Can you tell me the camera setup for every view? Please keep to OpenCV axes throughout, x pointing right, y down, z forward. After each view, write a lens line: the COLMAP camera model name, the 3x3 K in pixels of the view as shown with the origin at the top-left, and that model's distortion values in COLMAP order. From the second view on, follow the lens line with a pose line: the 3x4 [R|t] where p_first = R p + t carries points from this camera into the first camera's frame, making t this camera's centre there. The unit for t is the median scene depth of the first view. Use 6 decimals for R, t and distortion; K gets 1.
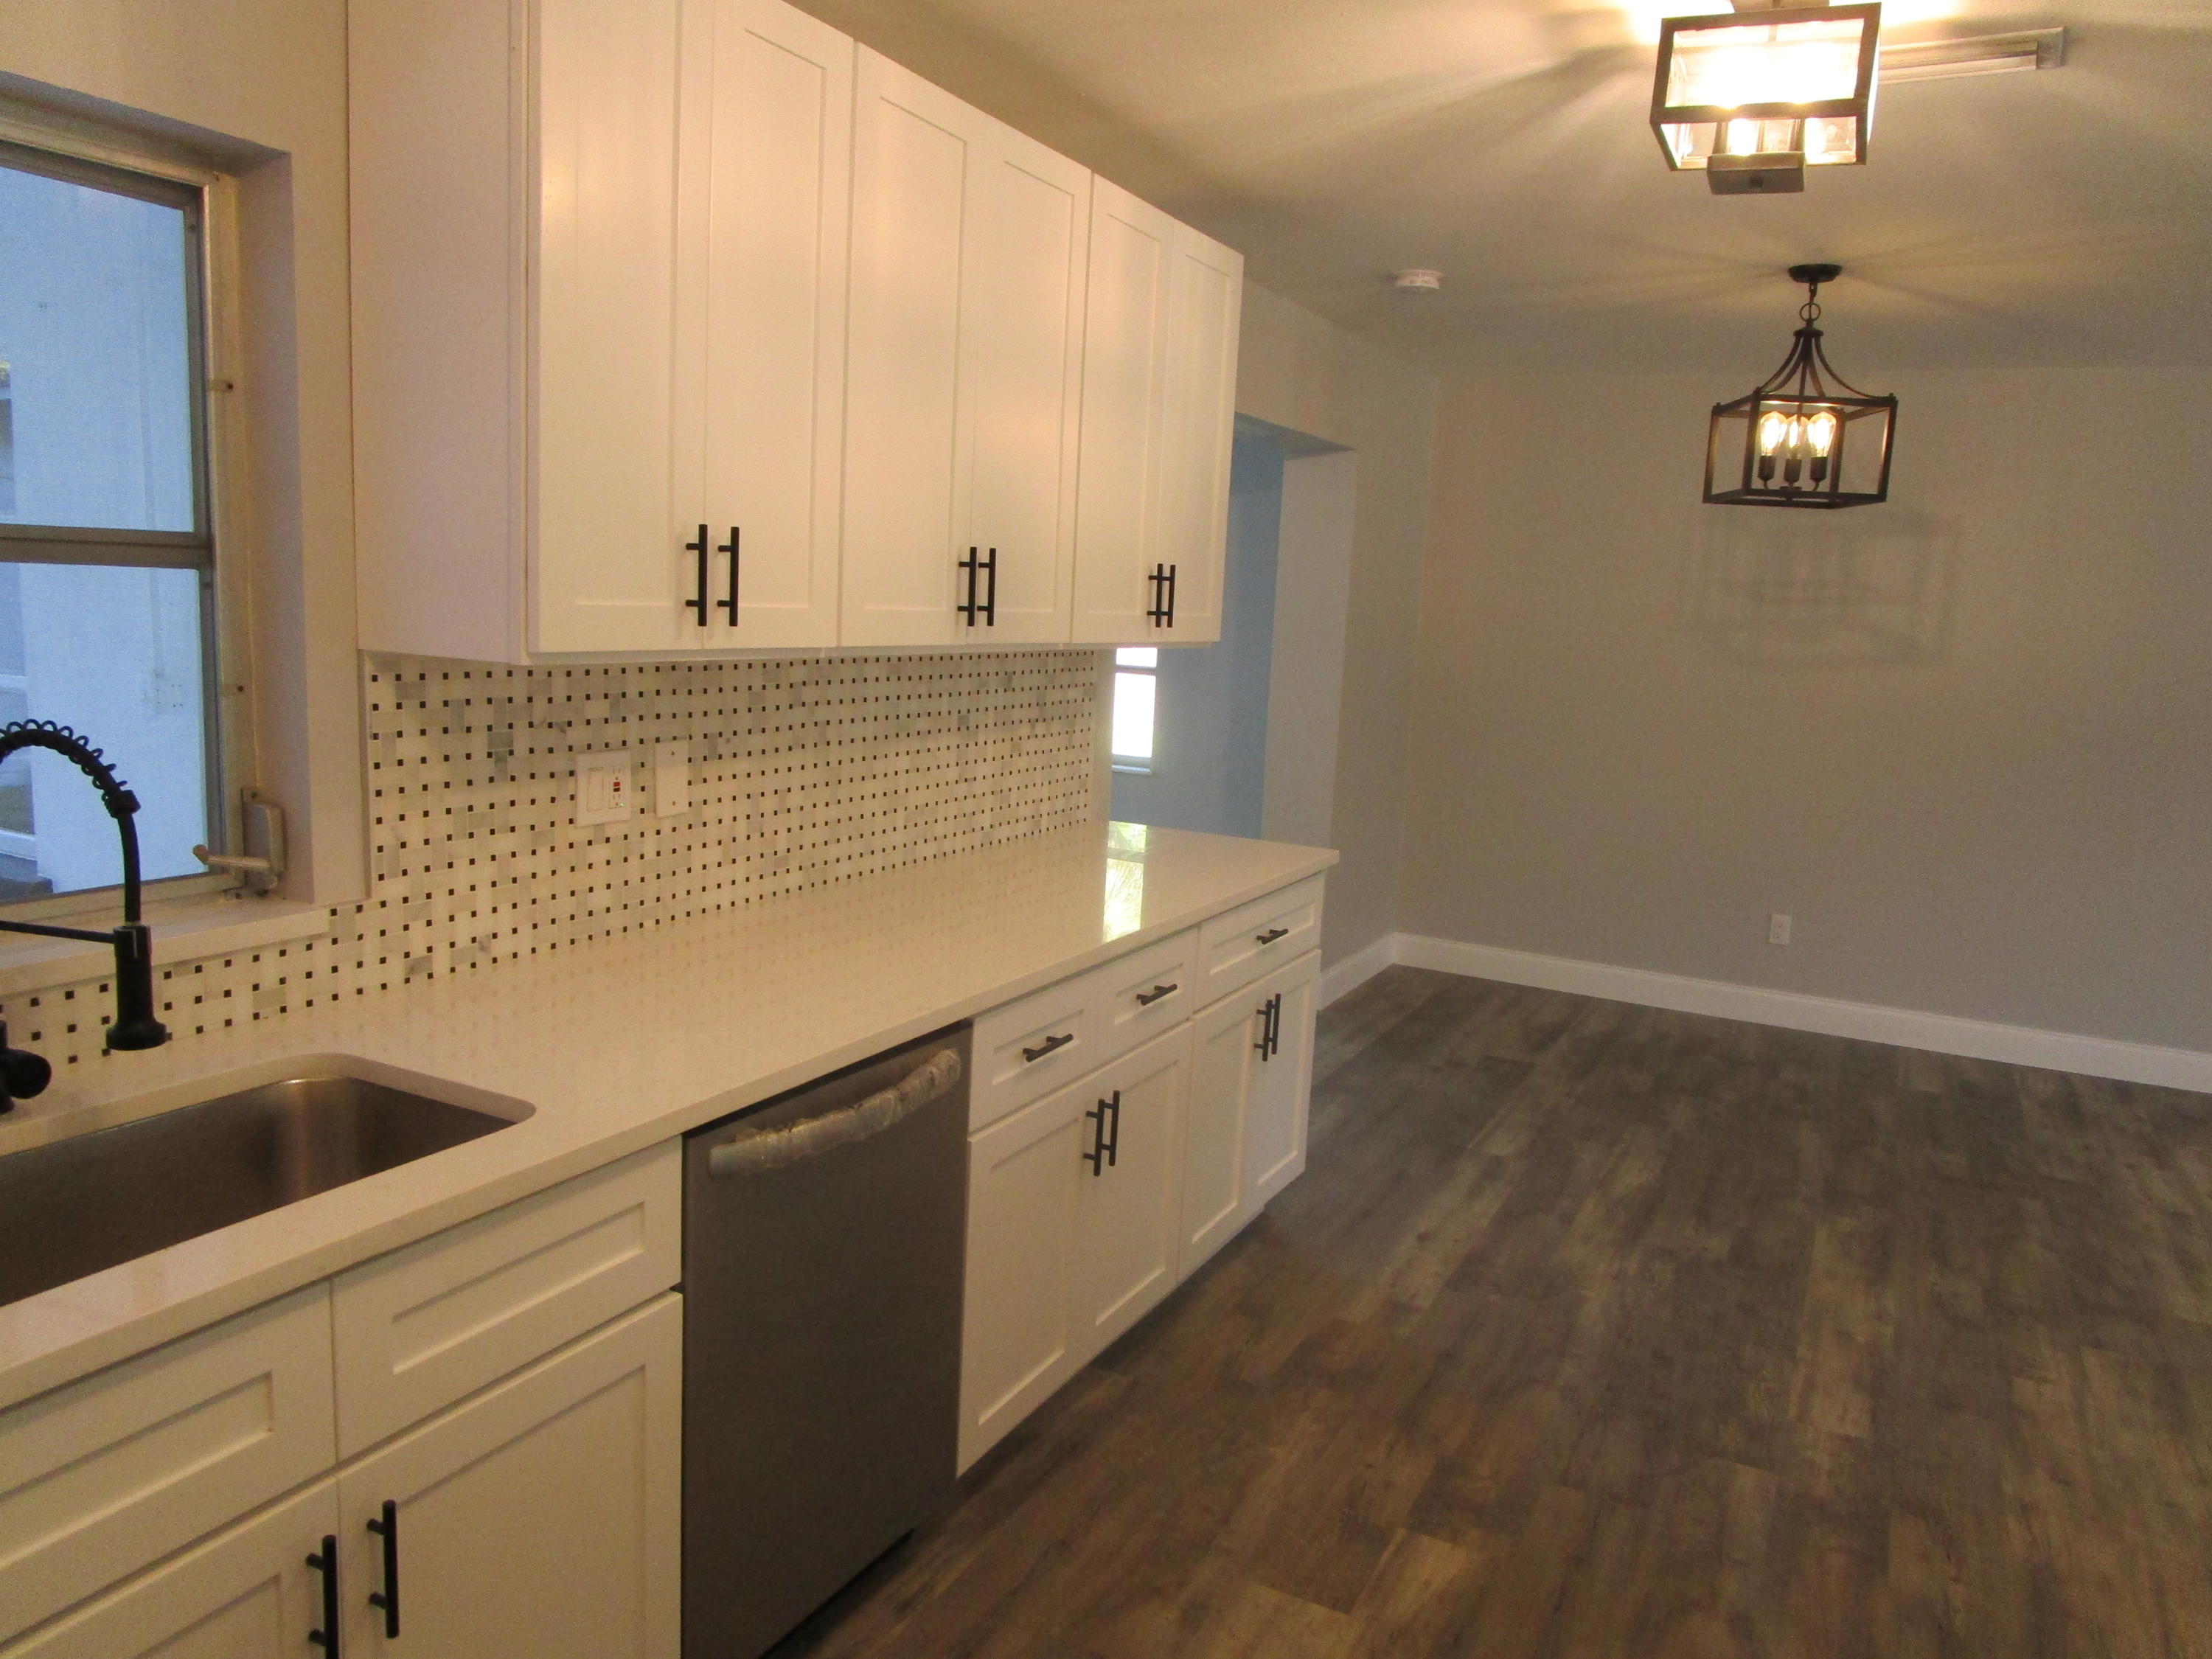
lens RADIAL K [[1594.3, 0, 1102.9], [0, 1594.3, 824.3], [0, 0, 1]] dist [-0.021715, 0.015867]
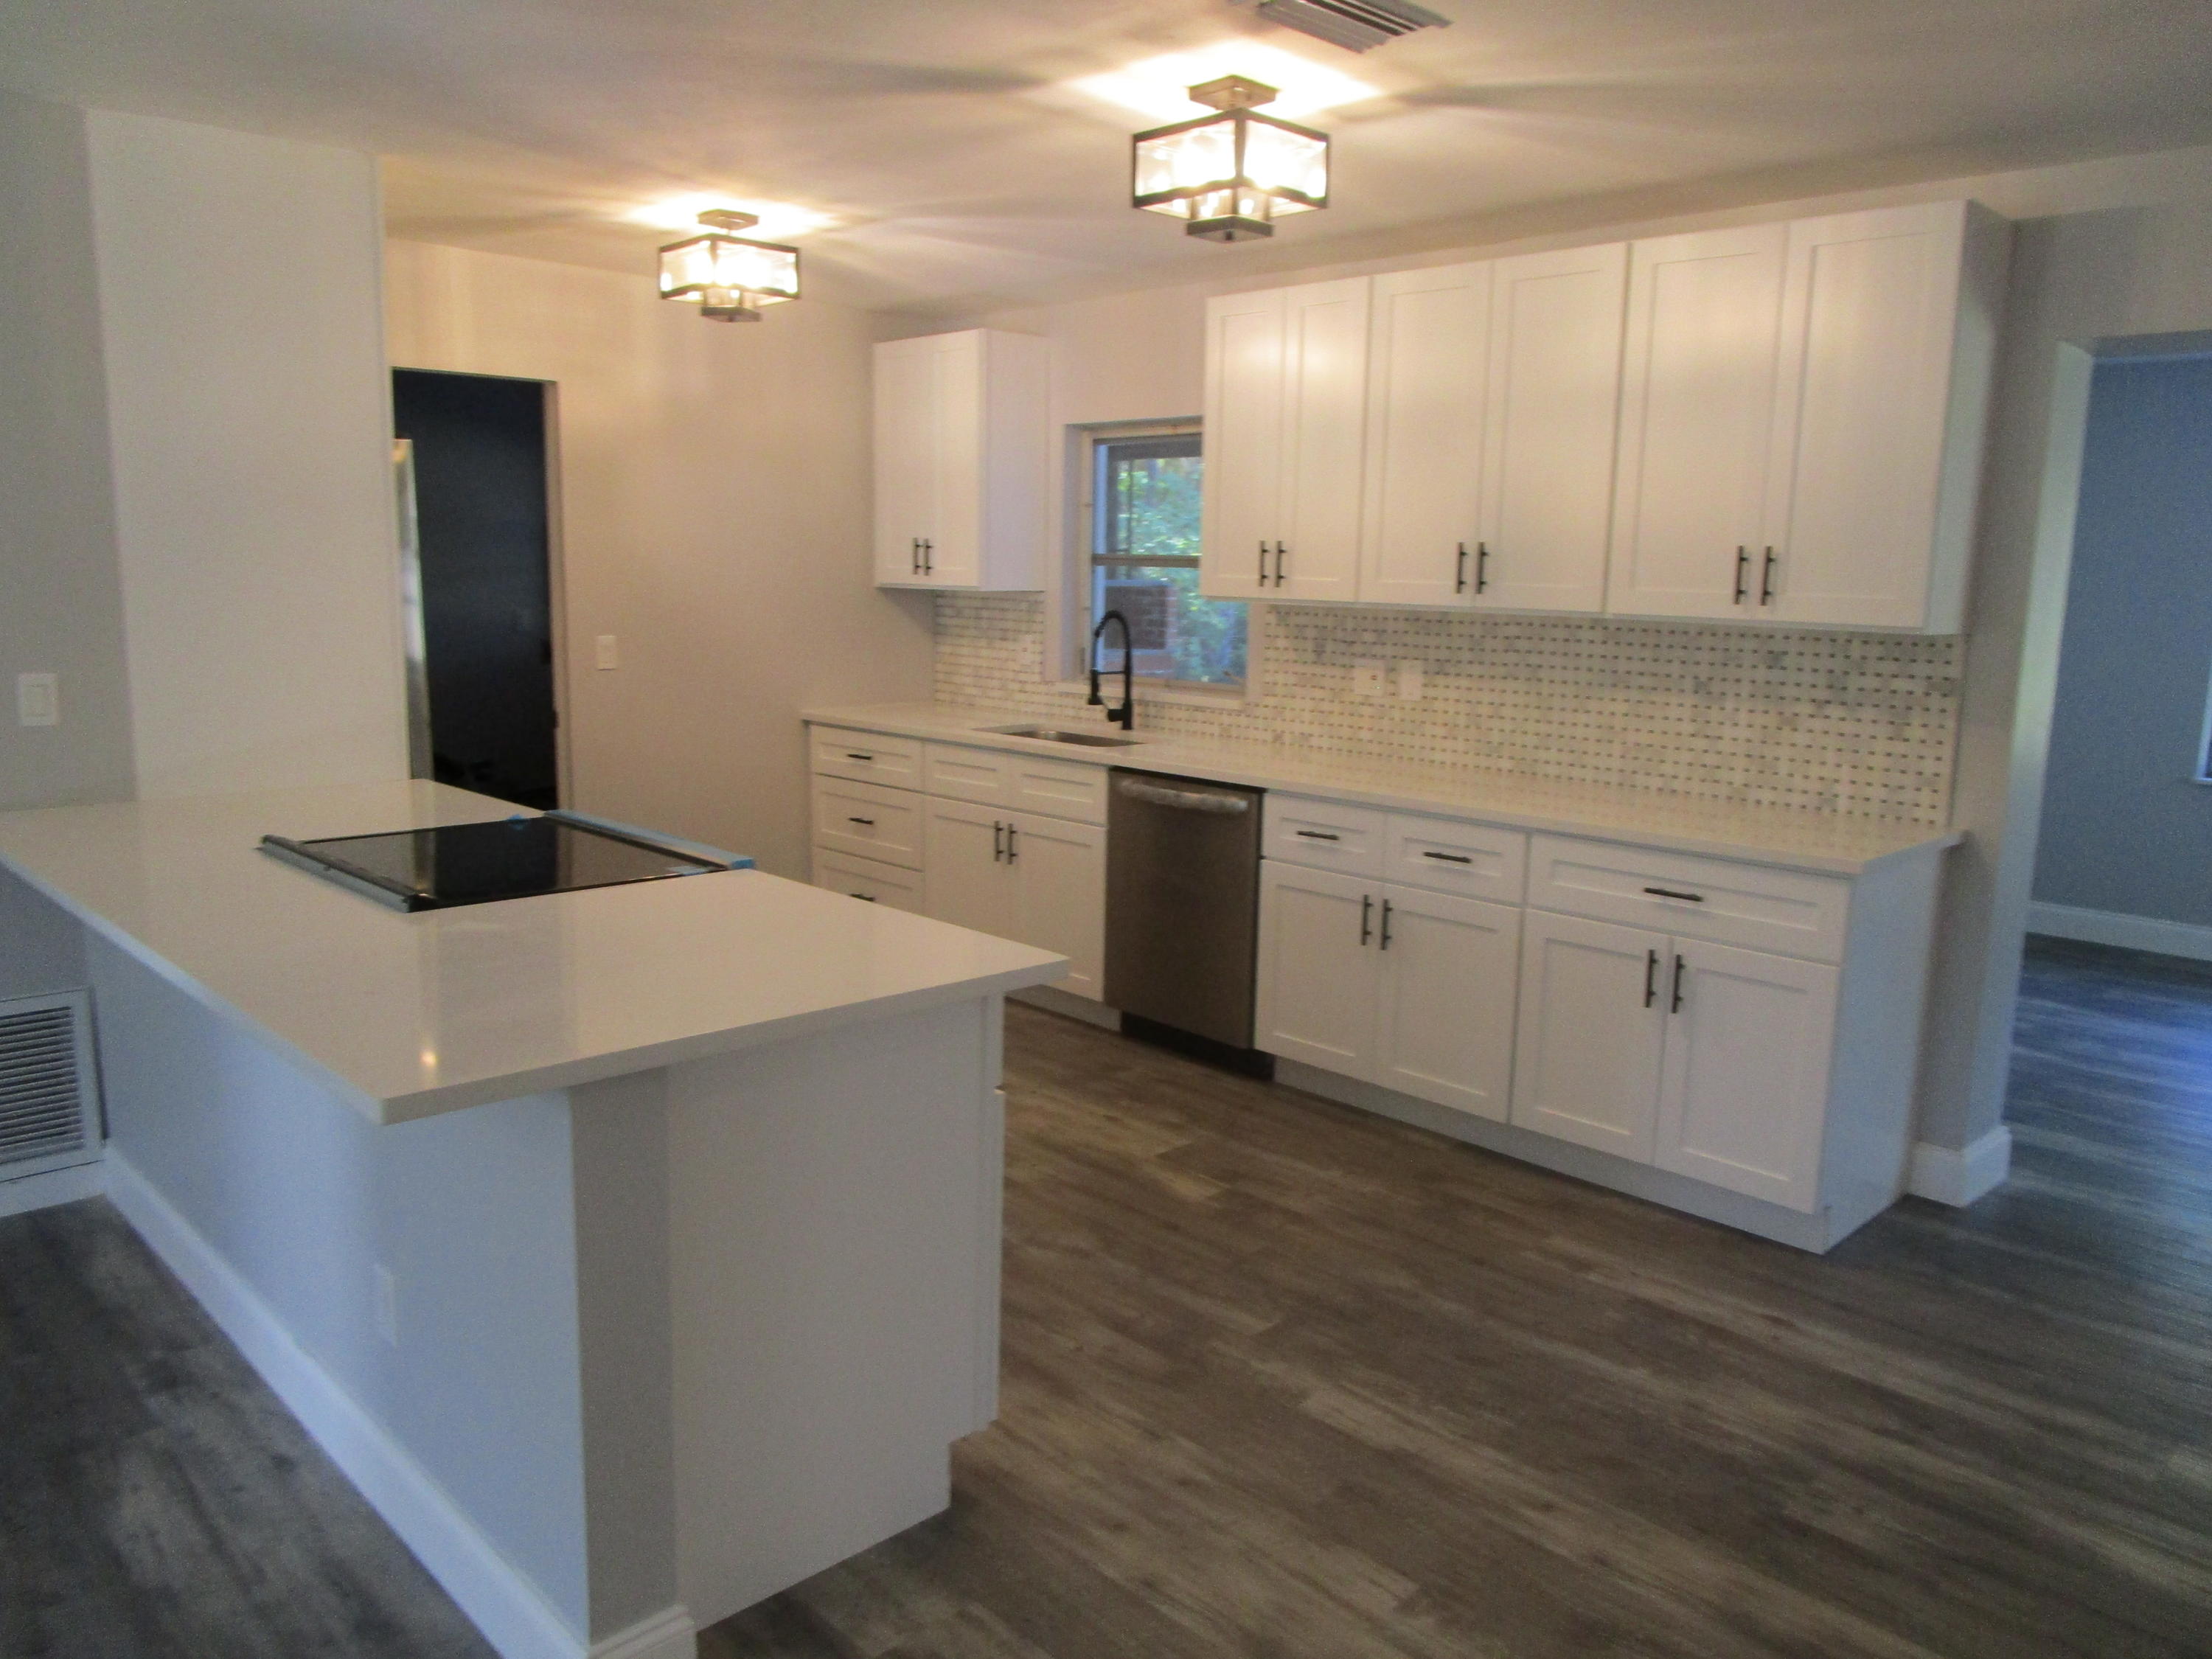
lens RADIAL K [[1594.3, 0, 1109.5], [0, 1594.3, 822.0], [0, 0, 1]] dist [-0.021715, 0.015867]
pose [[-0.316336, 0.095460, -0.943832, 1.354885], [-0.179226, 0.970993, 0.158277, -0.084174], [0.931563, 0.219228, -0.290051, 1.068711]]
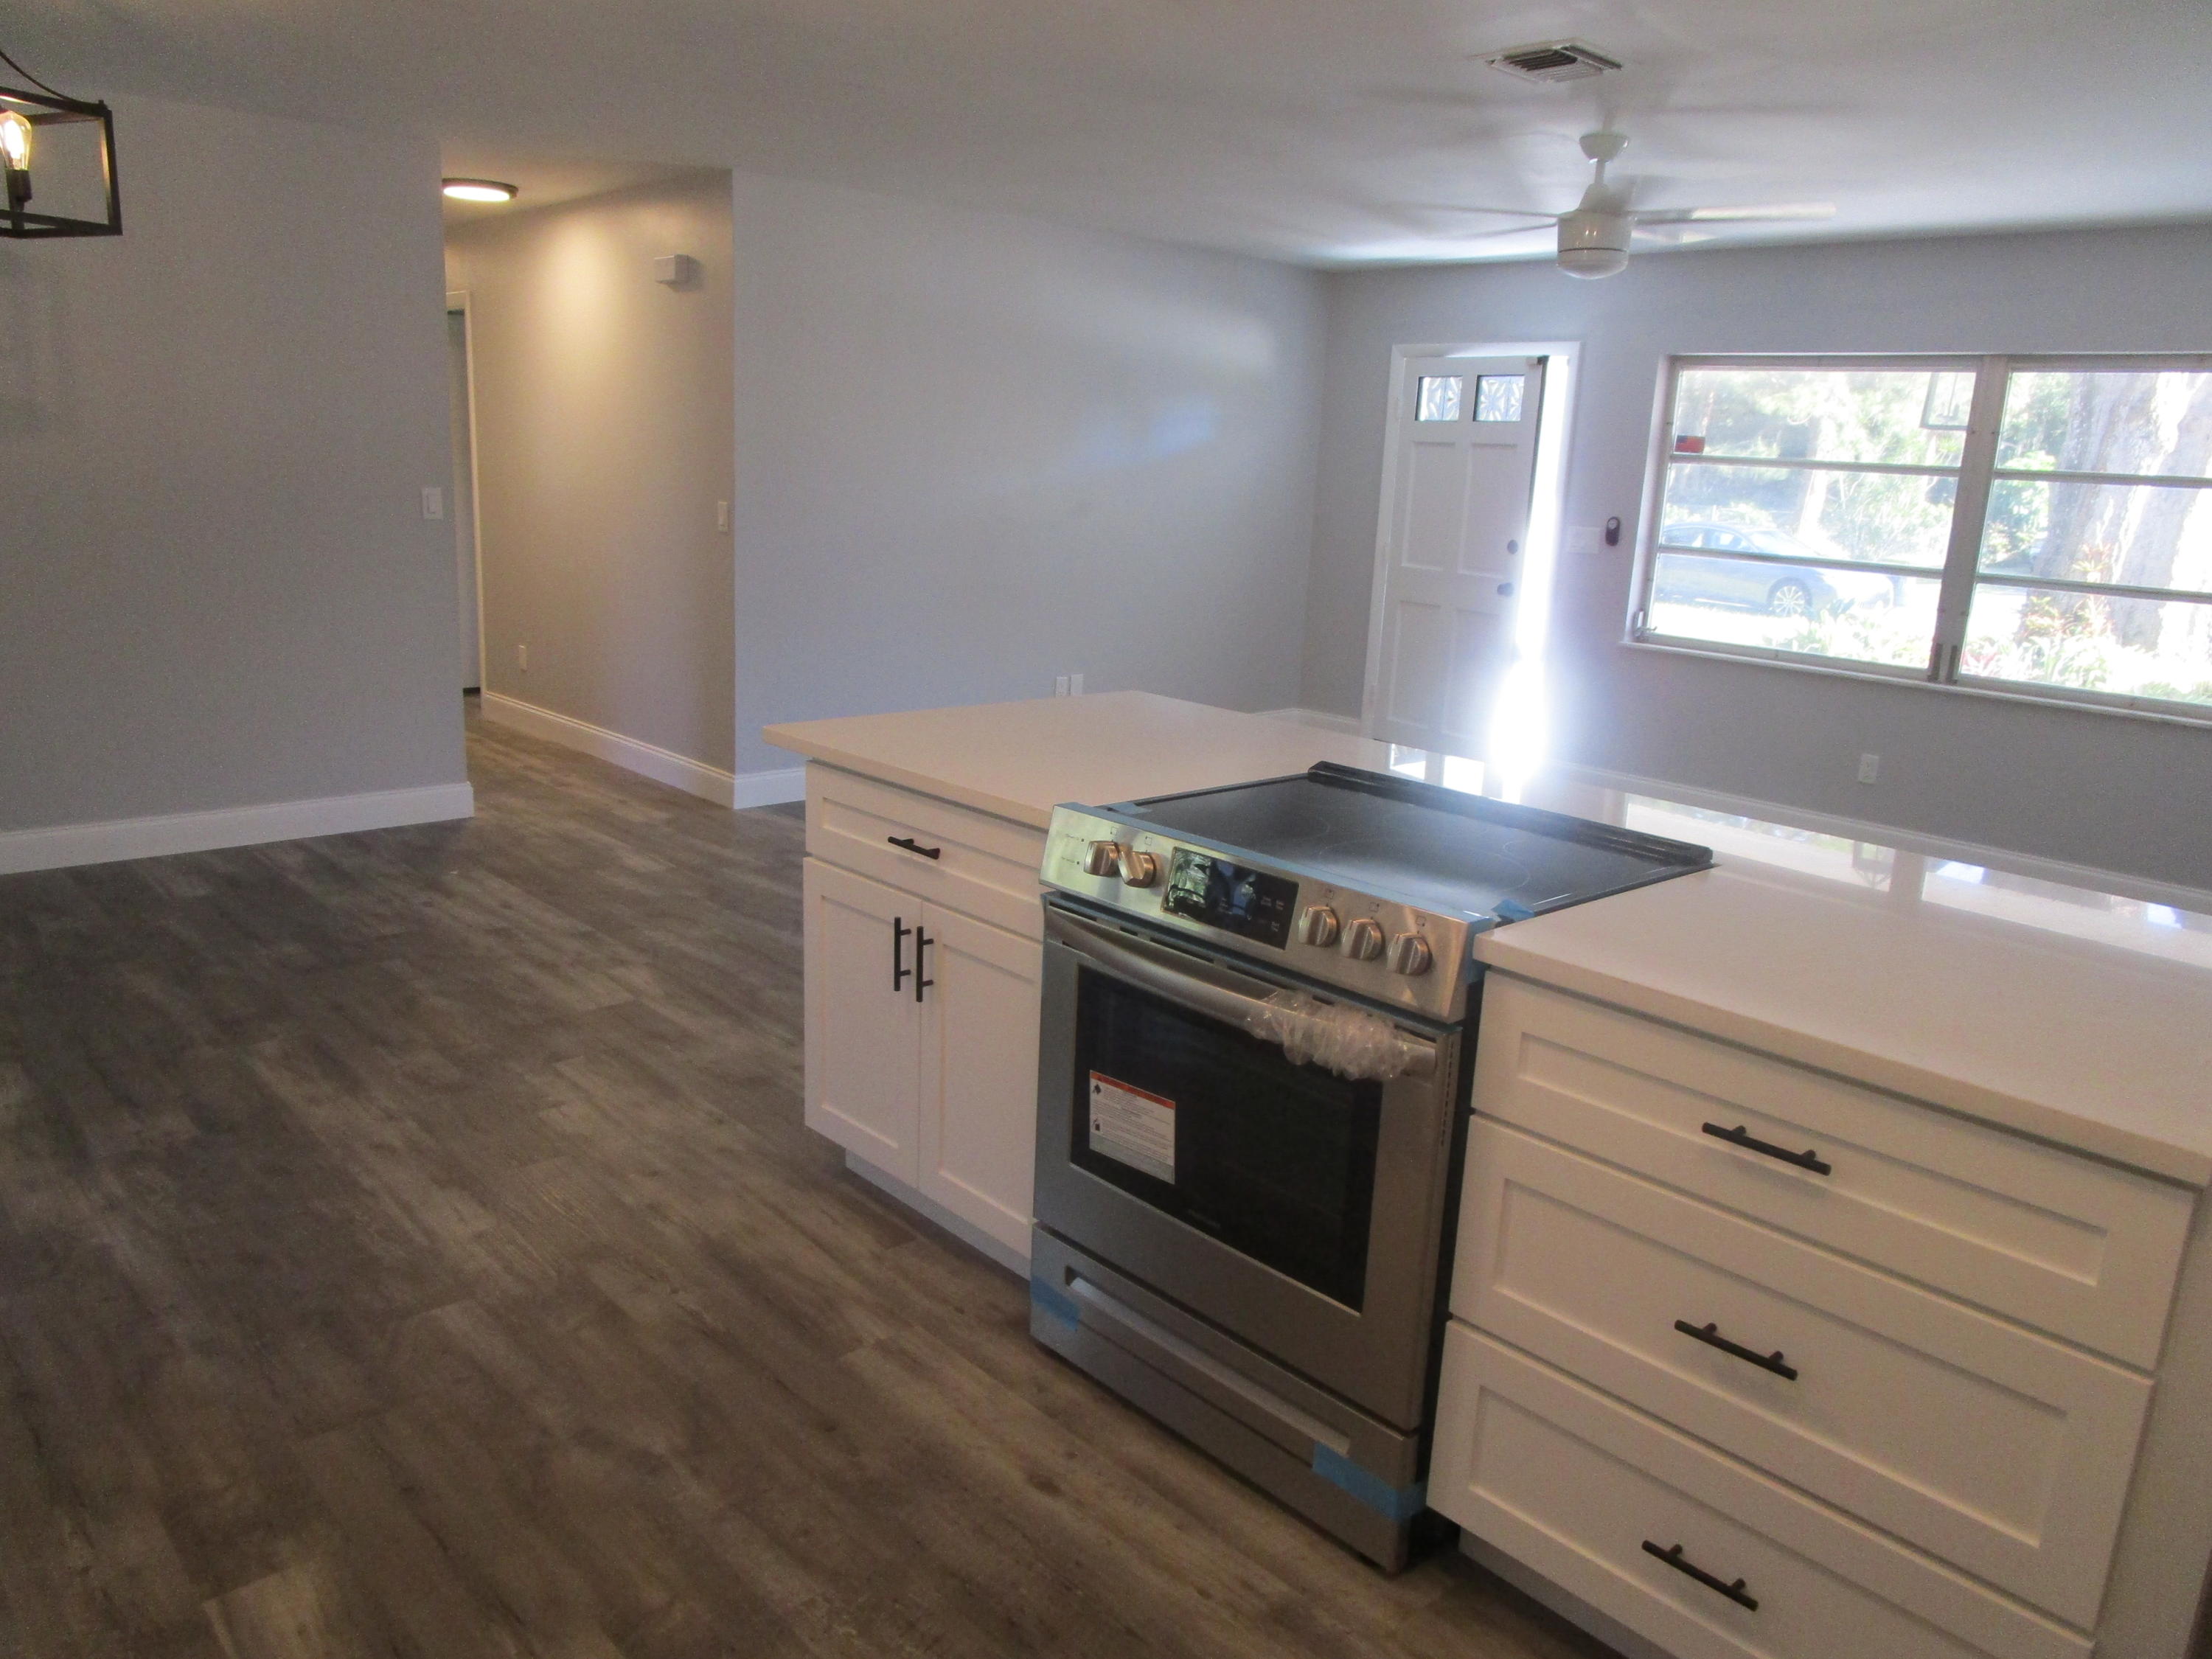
lens RADIAL K [[1594.3, 0, 1110.5], [0, 1594.3, 832.1], [0, 0, 1]] dist [-0.021715, 0.015867]
pose [[0.353437, -0.252720, 0.900674, -0.214489], [0.113711, 0.967283, 0.226789, -0.033099], [-0.928521, 0.022261, 0.370611, 0.260232]]
